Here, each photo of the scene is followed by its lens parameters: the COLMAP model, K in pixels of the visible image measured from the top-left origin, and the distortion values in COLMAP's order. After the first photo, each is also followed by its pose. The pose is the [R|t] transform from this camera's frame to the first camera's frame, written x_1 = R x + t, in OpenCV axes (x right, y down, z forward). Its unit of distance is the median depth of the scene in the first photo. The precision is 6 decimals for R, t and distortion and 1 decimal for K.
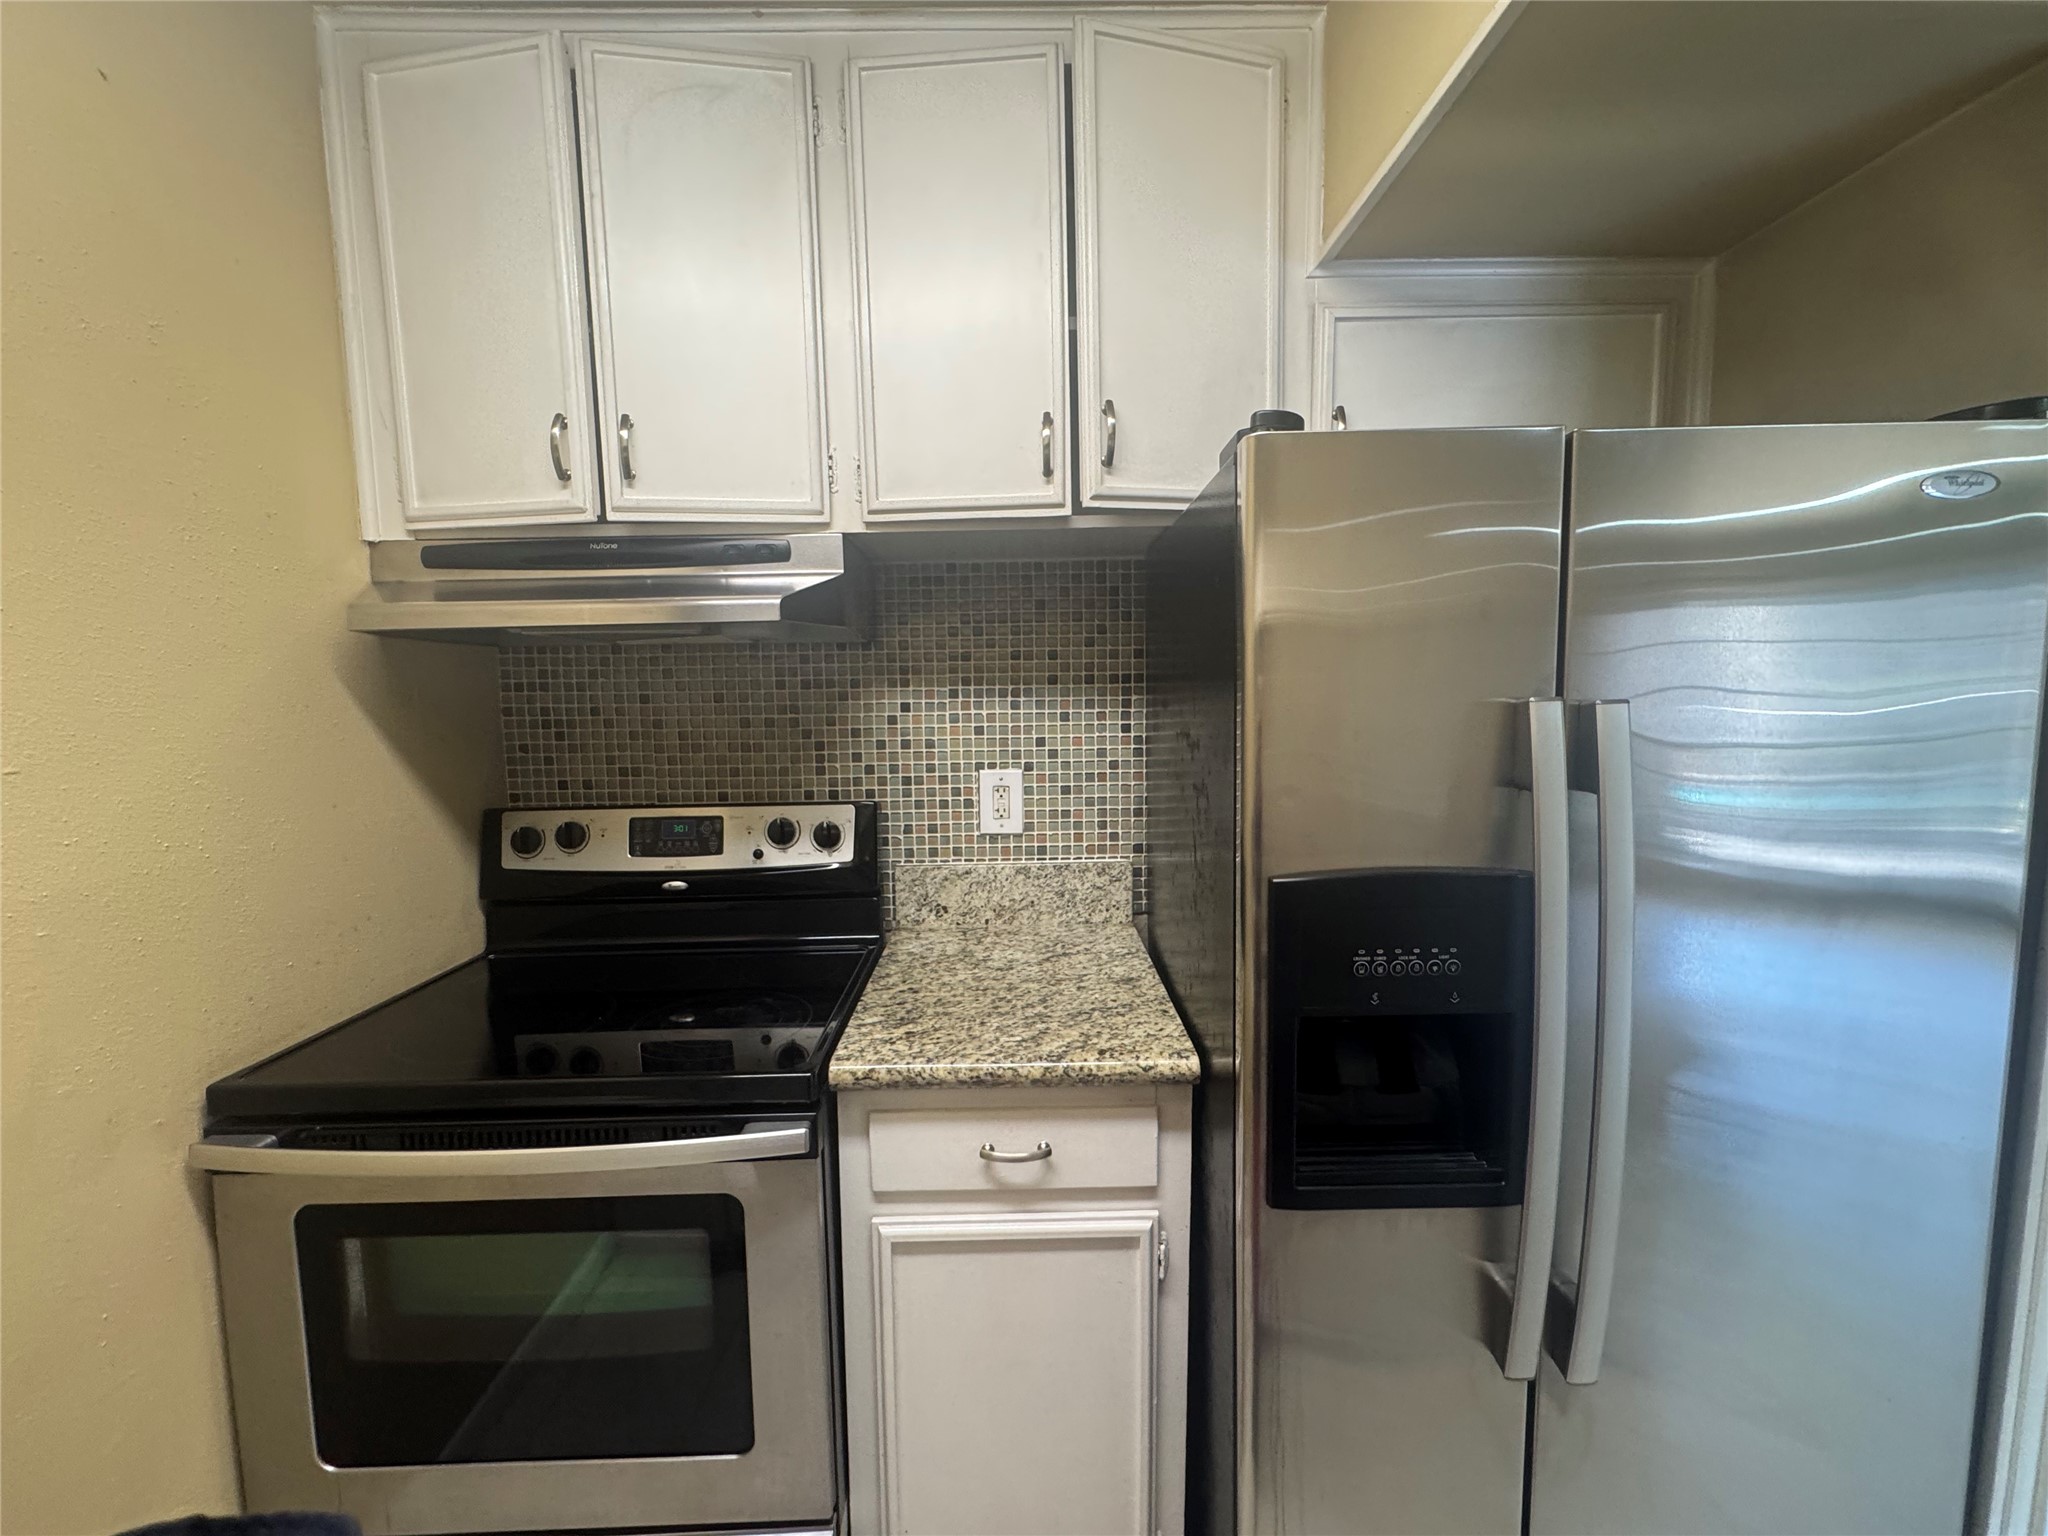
lens RADIAL K [[824.7, 0, 1018.0], [0, 824.7, 761.6], [0, 0, 1]] dist [-0.003741, 0.000681]
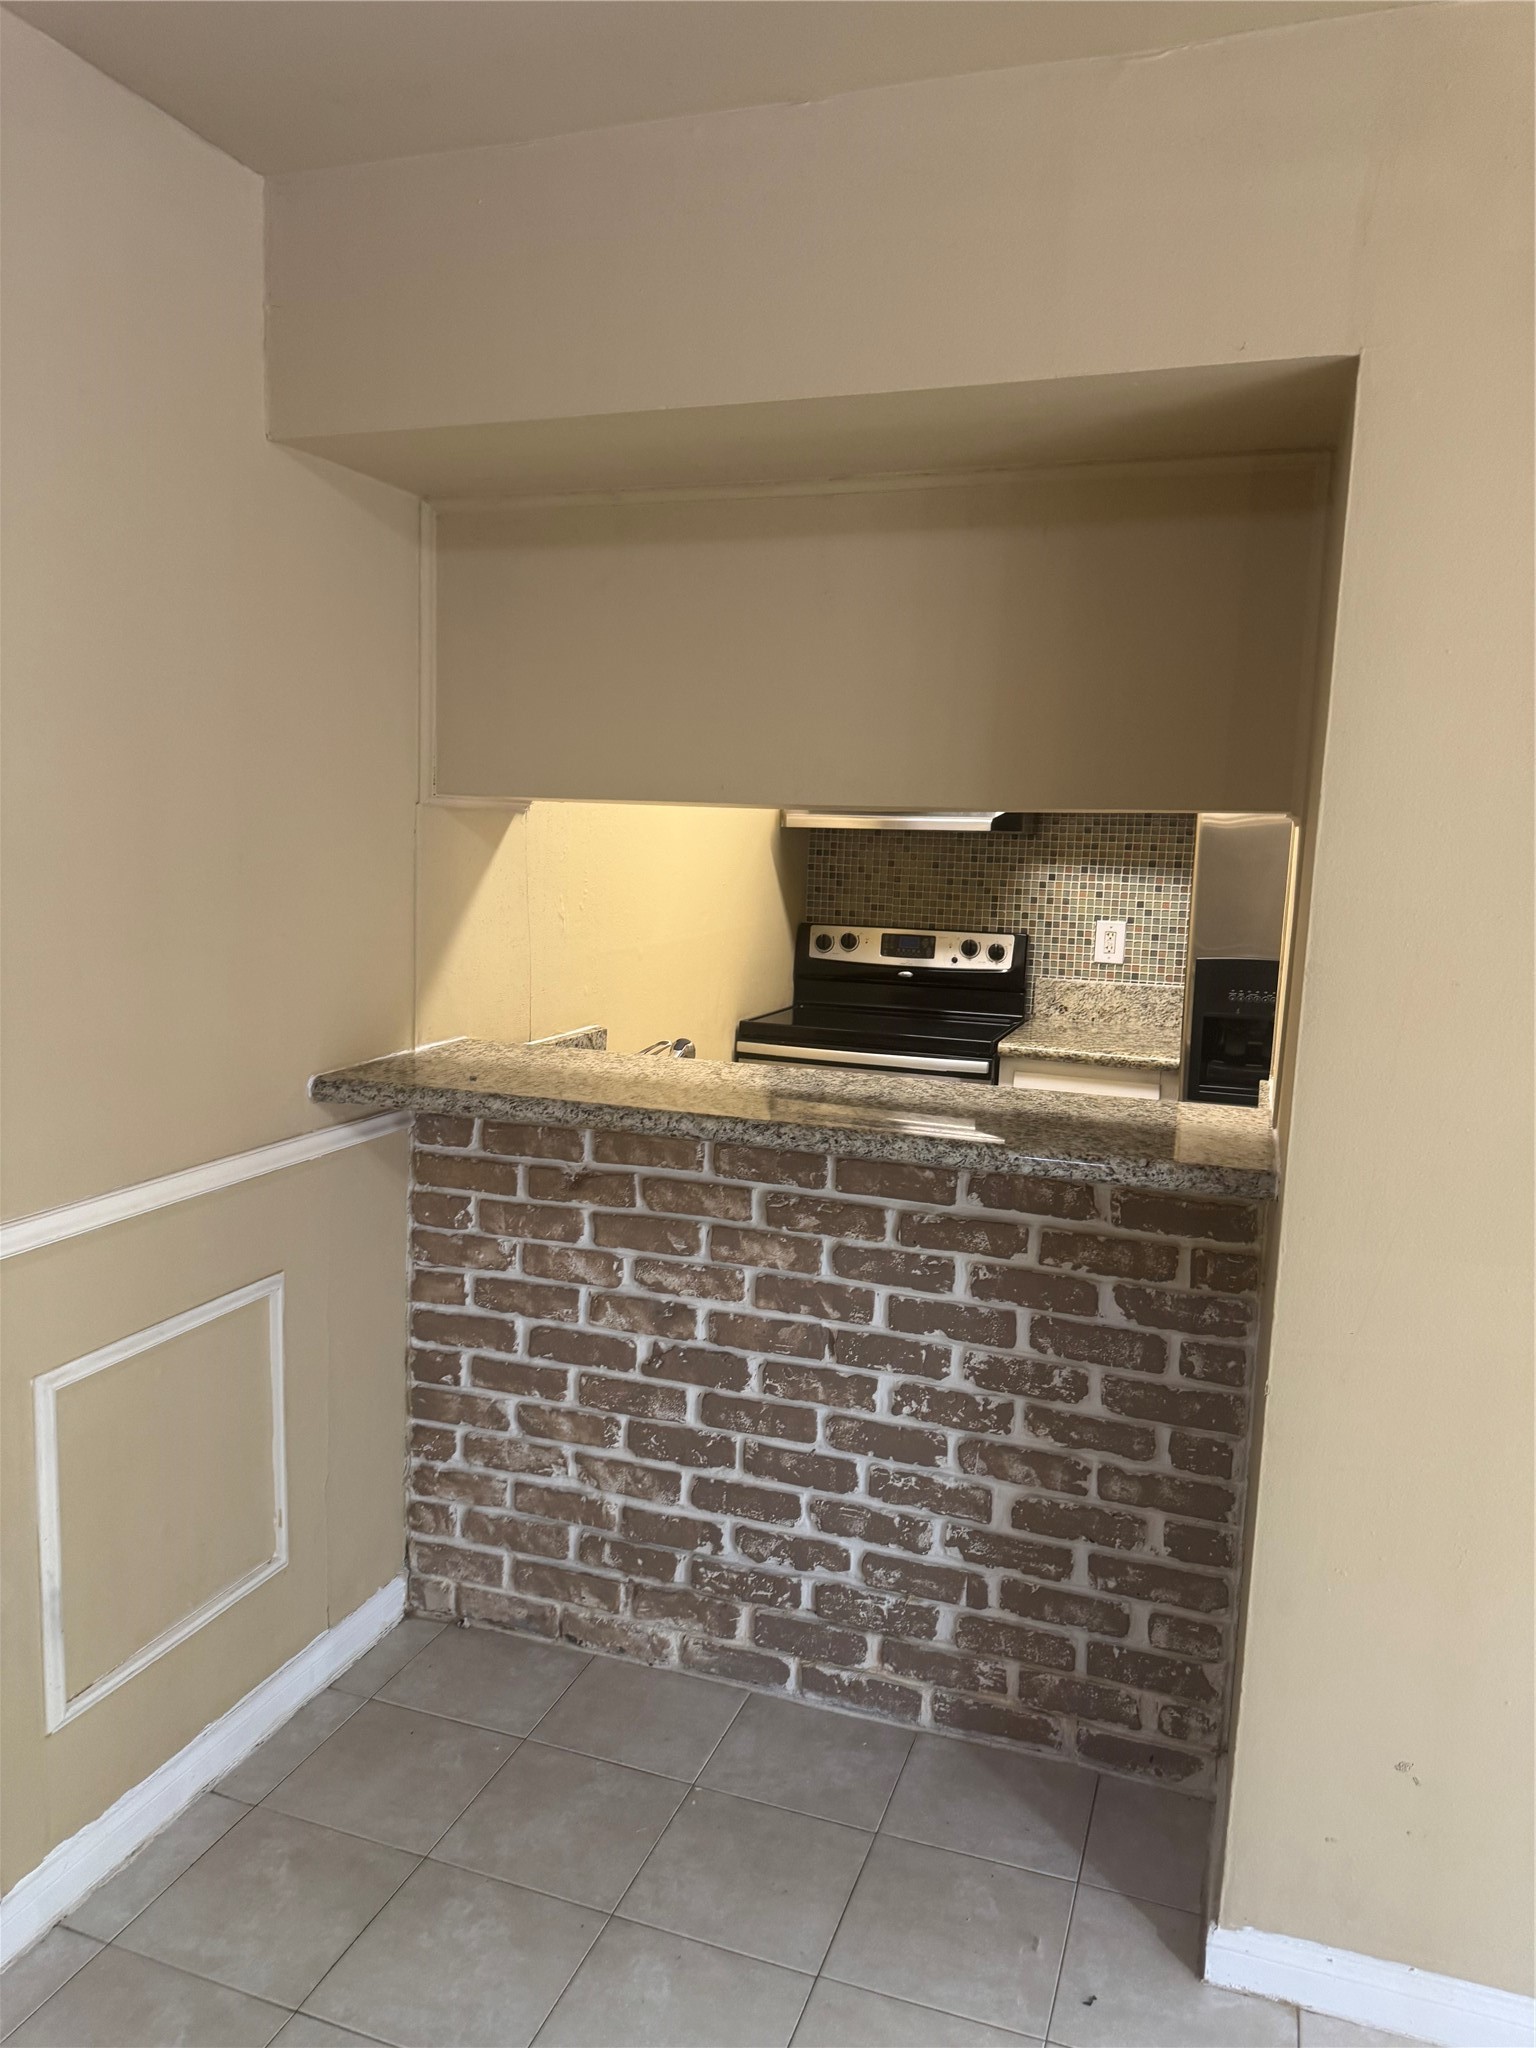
lens RADIAL K [[1542.7, 0, 693.3], [0, 1542.7, 1048.3], [0, 0, 1]] dist [0.055049, -0.000755]
pose [[0.930395, 0.094806, -0.354086, 0.301305], [-0.075091, 0.994784, 0.069045, 0.105658], [0.358785, -0.037650, 0.932661, -1.996746]]
